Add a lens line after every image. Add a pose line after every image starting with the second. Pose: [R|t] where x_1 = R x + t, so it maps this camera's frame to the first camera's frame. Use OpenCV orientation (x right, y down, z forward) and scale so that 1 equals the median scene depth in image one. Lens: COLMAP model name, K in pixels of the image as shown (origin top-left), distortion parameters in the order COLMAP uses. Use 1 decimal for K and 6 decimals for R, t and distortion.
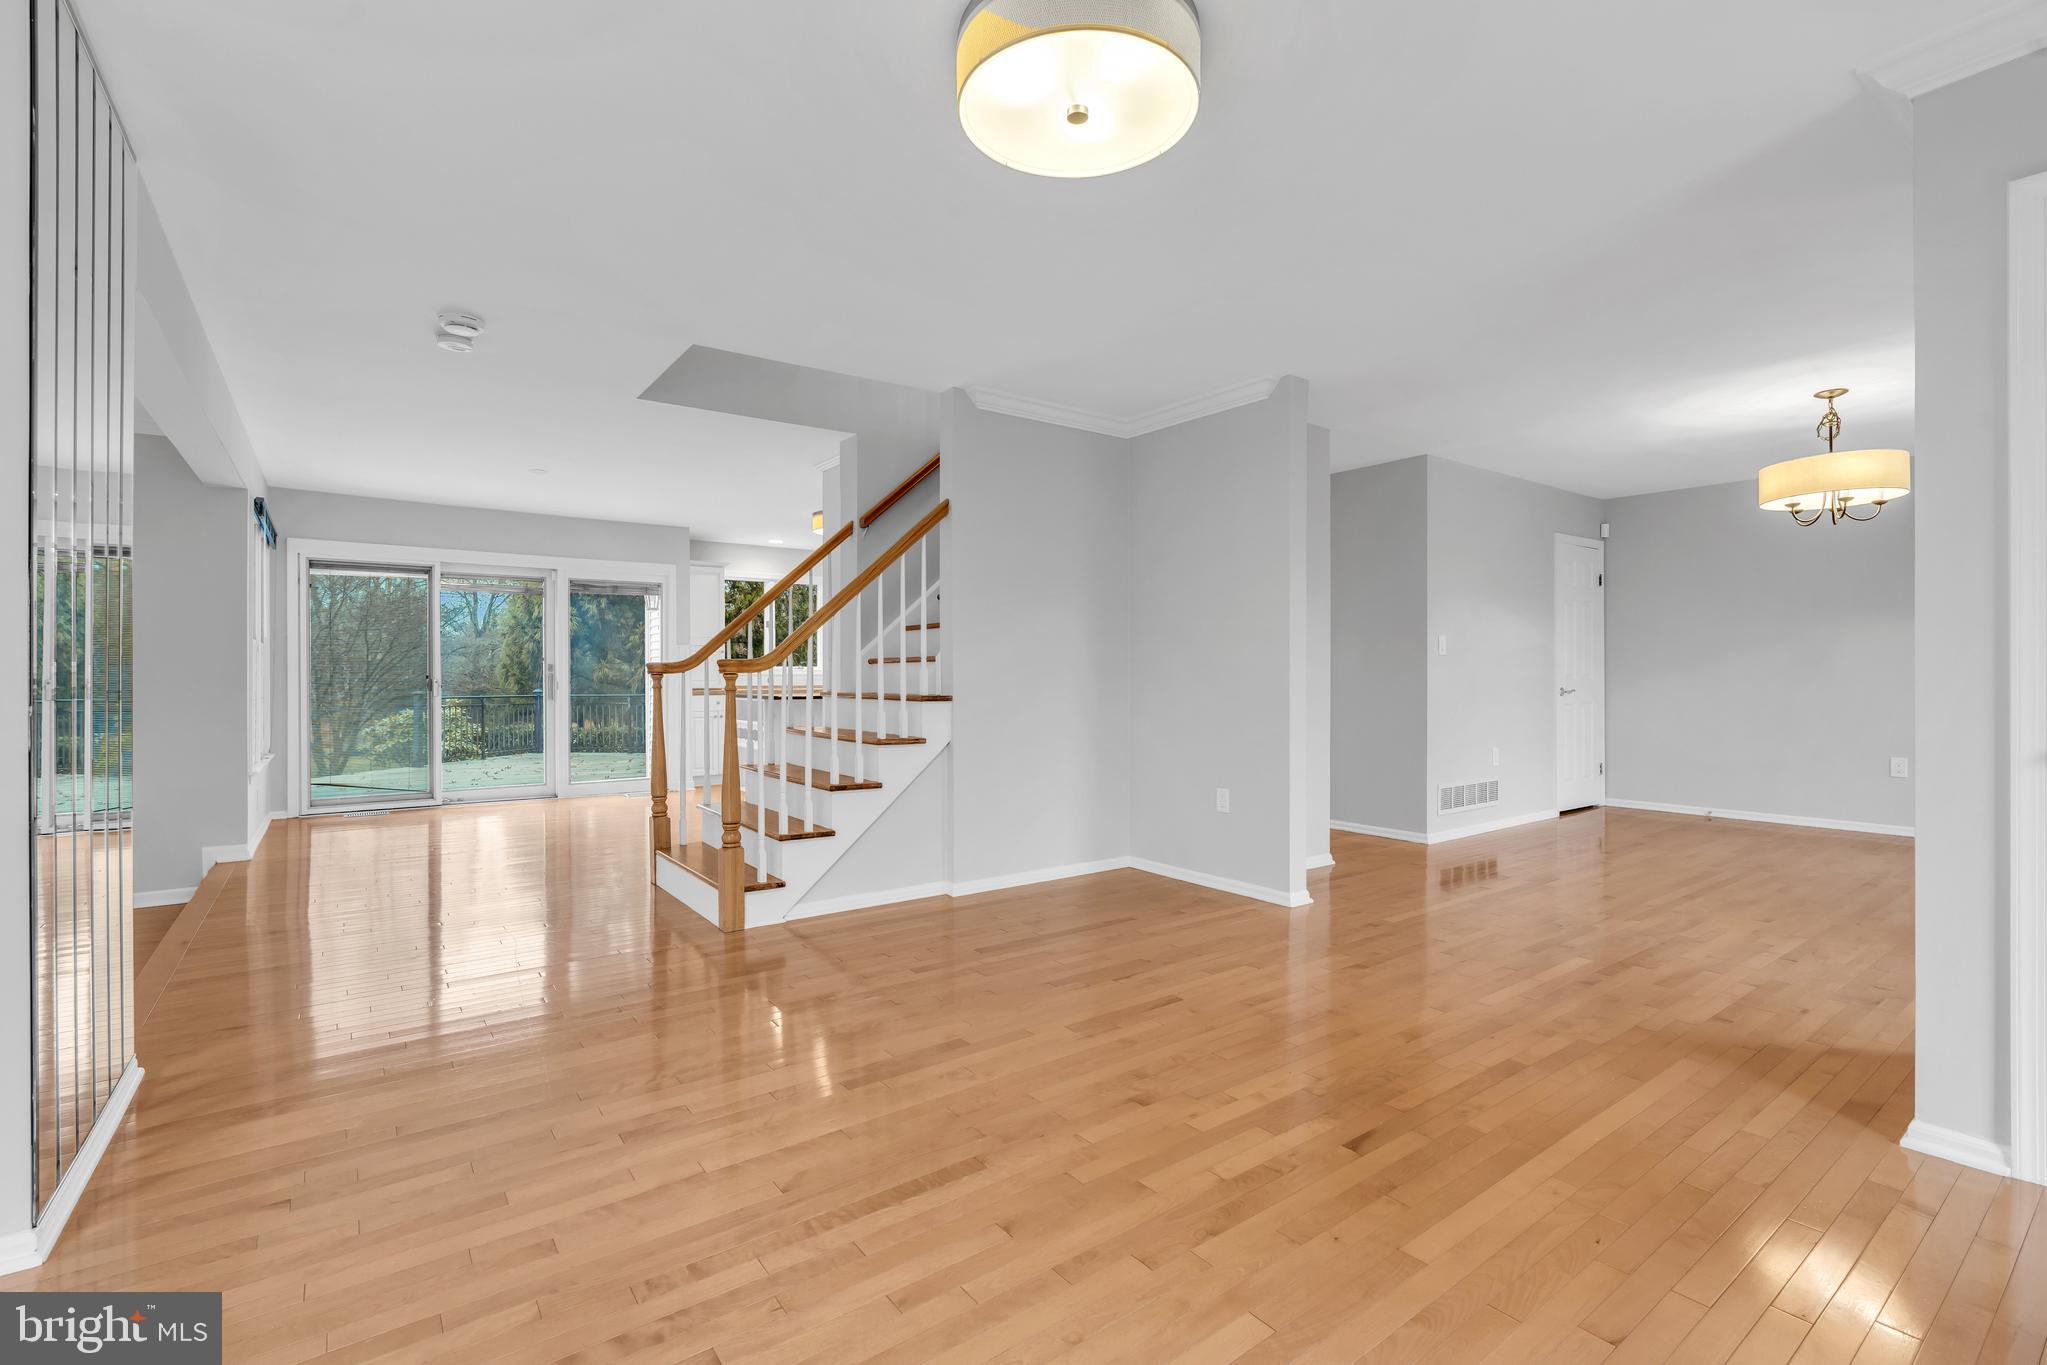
lens RADIAL K [[926.5, 0, 1026.1], [0, 926.5, 671.0], [0, 0, 1]] dist [-0.006478, -0.000016]
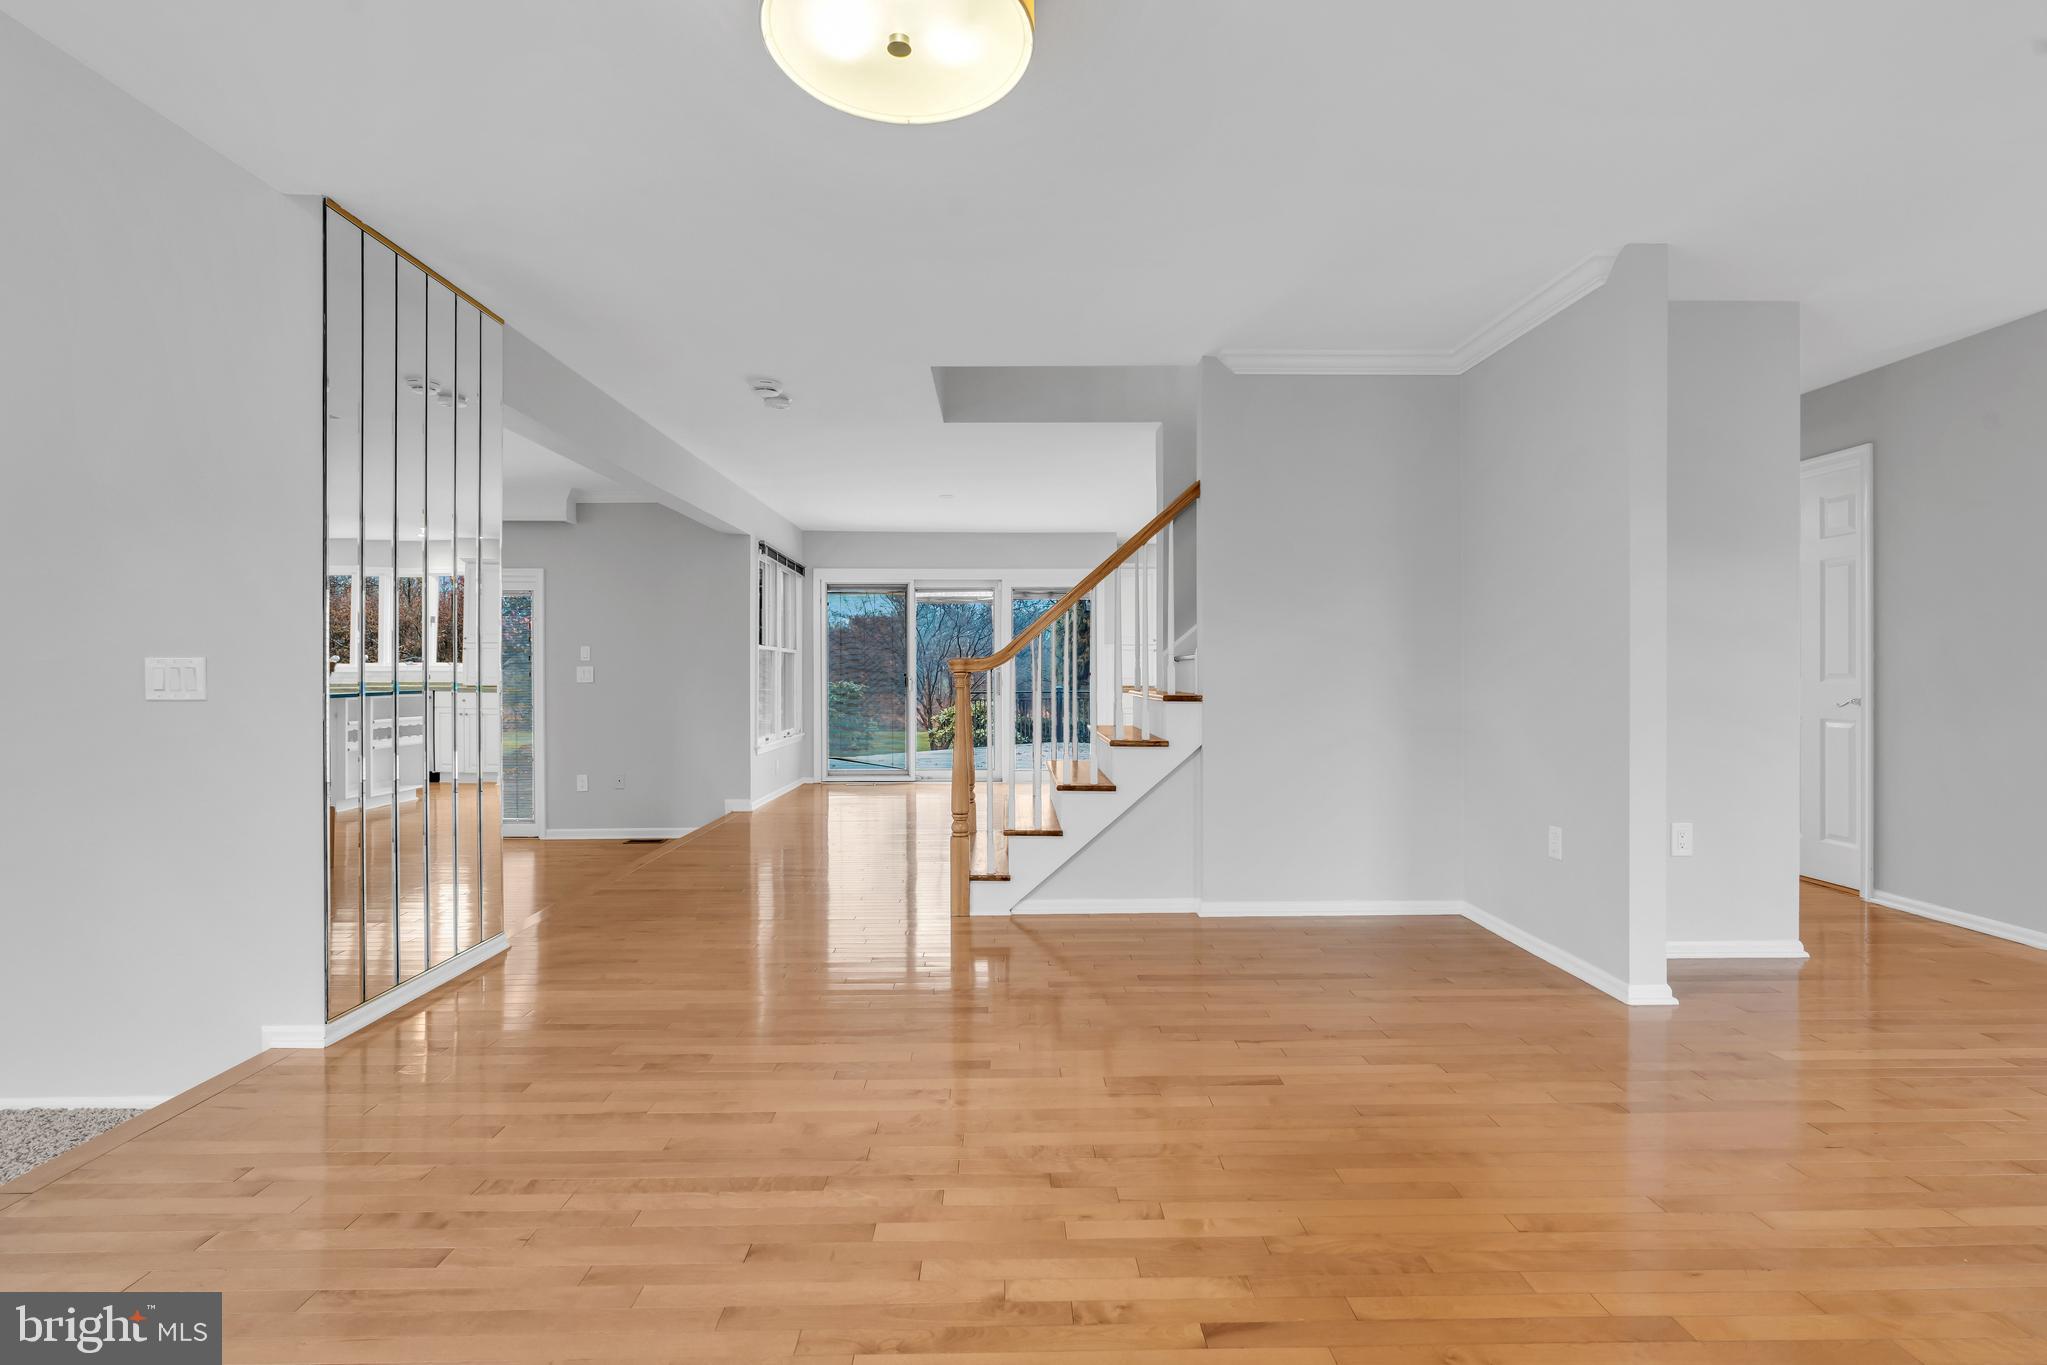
lens RADIAL K [[926.5, 0, 1026.1], [0, 926.5, 671.0], [0, 0, 1]] dist [-0.006478, -0.000016]
pose [[0.809916, -0.001973, -0.586543, 0.347457], [0.003585, 0.999992, 0.001585, 0.000420], [0.586535, -0.003386, 0.809917, 0.178337]]
